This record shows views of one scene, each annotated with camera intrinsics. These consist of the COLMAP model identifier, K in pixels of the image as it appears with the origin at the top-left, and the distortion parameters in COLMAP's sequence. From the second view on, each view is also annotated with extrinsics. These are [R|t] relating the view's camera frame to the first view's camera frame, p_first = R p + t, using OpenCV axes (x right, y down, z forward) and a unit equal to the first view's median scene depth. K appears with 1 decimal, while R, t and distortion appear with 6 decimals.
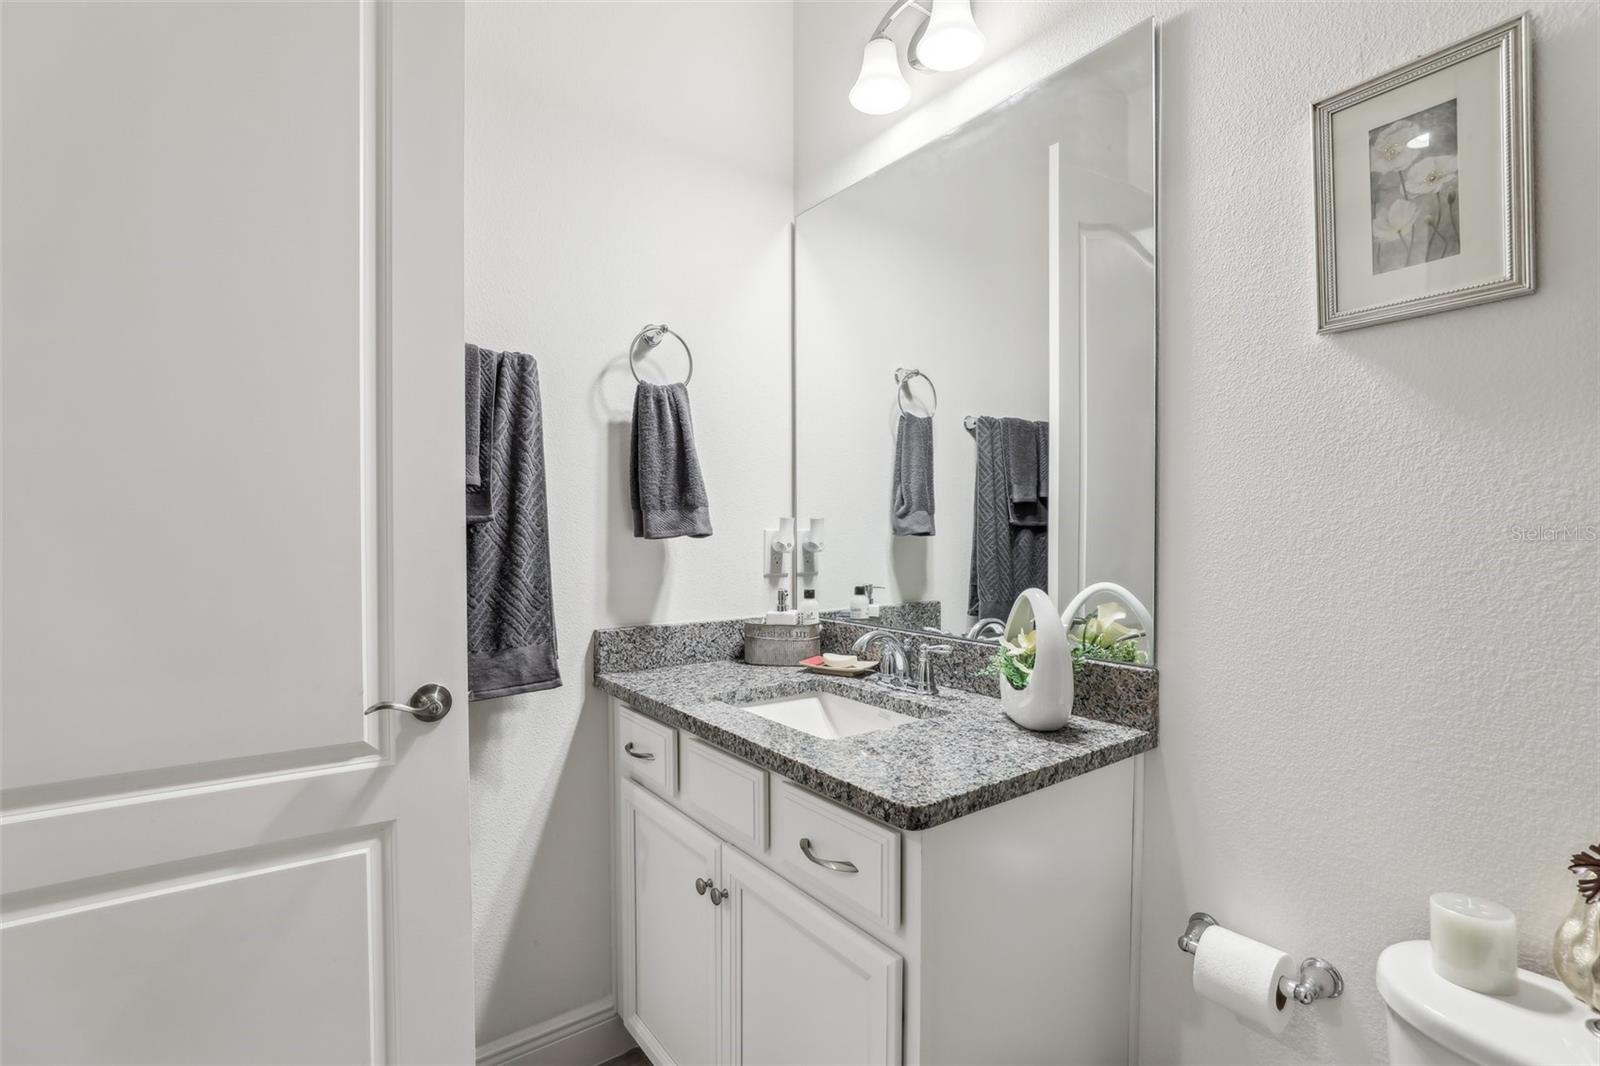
lens RADIAL K [[735.5, 0, 800.0], [0, 735.5, 533.0], [0, 0, 1]] dist [-0.000093, 0.000095]
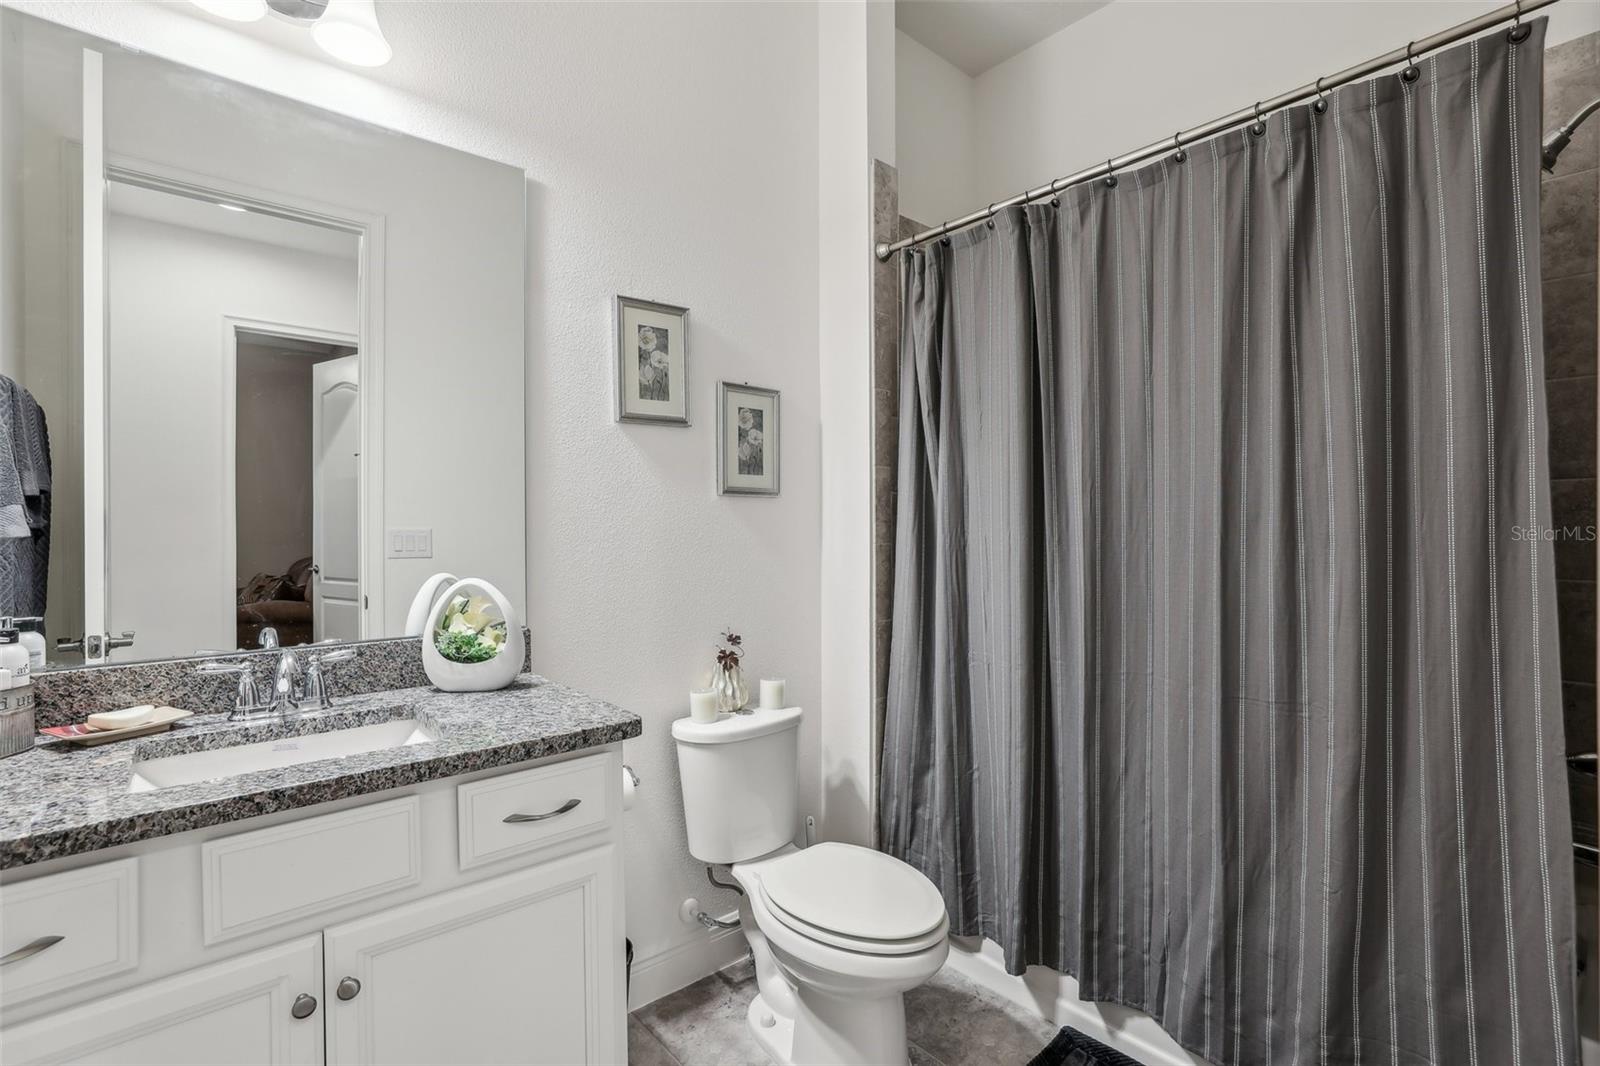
lens RADIAL K [[729.3, 0, 802.5], [0, 729.3, 530.1], [0, 0, 1]] dist [-0.036227, 0.013583]
pose [[-0.079690, 0.000025, 0.996820, -1.097277], [0.012957, 0.999916, 0.001011, 0.004391], [-0.996735, 0.012997, -0.079684, 0.669134]]
